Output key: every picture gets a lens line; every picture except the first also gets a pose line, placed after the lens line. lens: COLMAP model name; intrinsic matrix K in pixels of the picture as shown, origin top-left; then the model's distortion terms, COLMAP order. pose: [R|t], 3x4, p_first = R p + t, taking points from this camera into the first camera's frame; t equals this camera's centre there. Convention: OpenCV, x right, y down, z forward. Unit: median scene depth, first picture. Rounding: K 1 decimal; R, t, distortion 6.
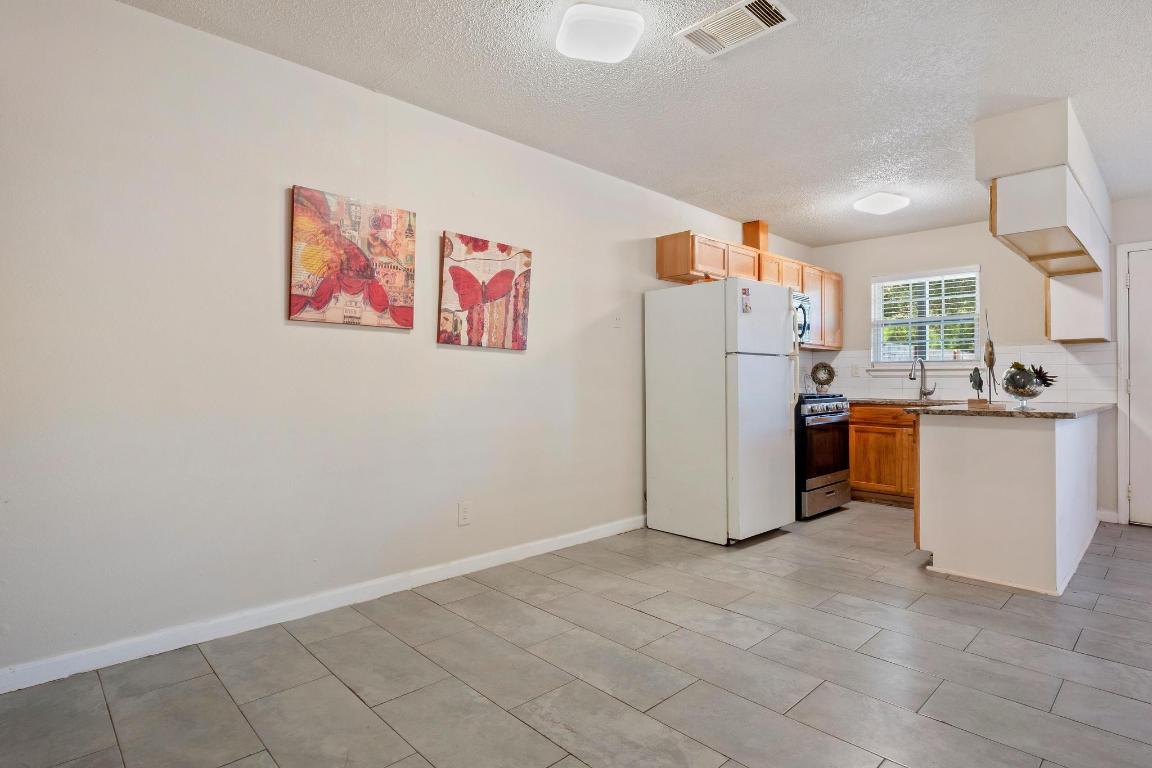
lens RADIAL K [[590.3, 0, 577.6], [0, 590.3, 377.2], [0, 0, 1]] dist [-0.002172, -0.000337]
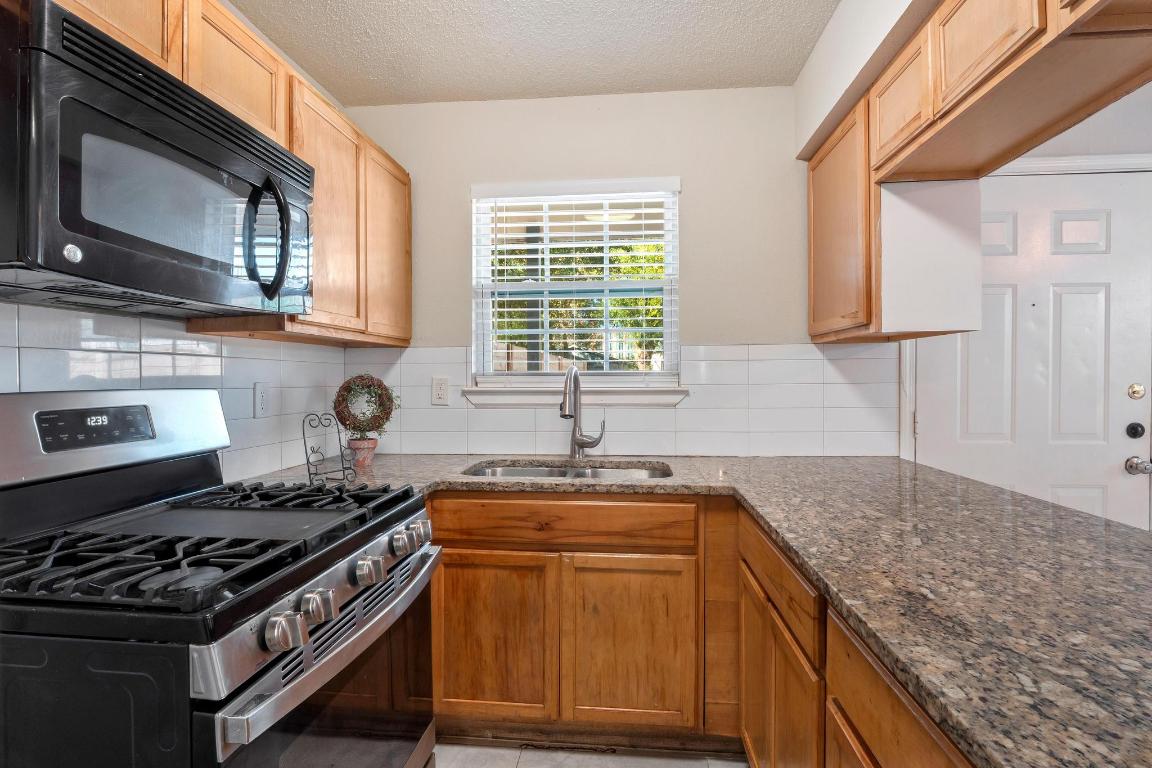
lens RADIAL K [[562.6, 0, 575.7], [0, 562.6, 377.3], [0, 0, 1]] dist [0.006087, 0.000570]
pose [[0.762161, -0.007214, 0.647347, 0.304752], [0.001454, 0.999954, 0.009432, -0.029266], [-0.647385, -0.006247, 0.762137, 0.676522]]
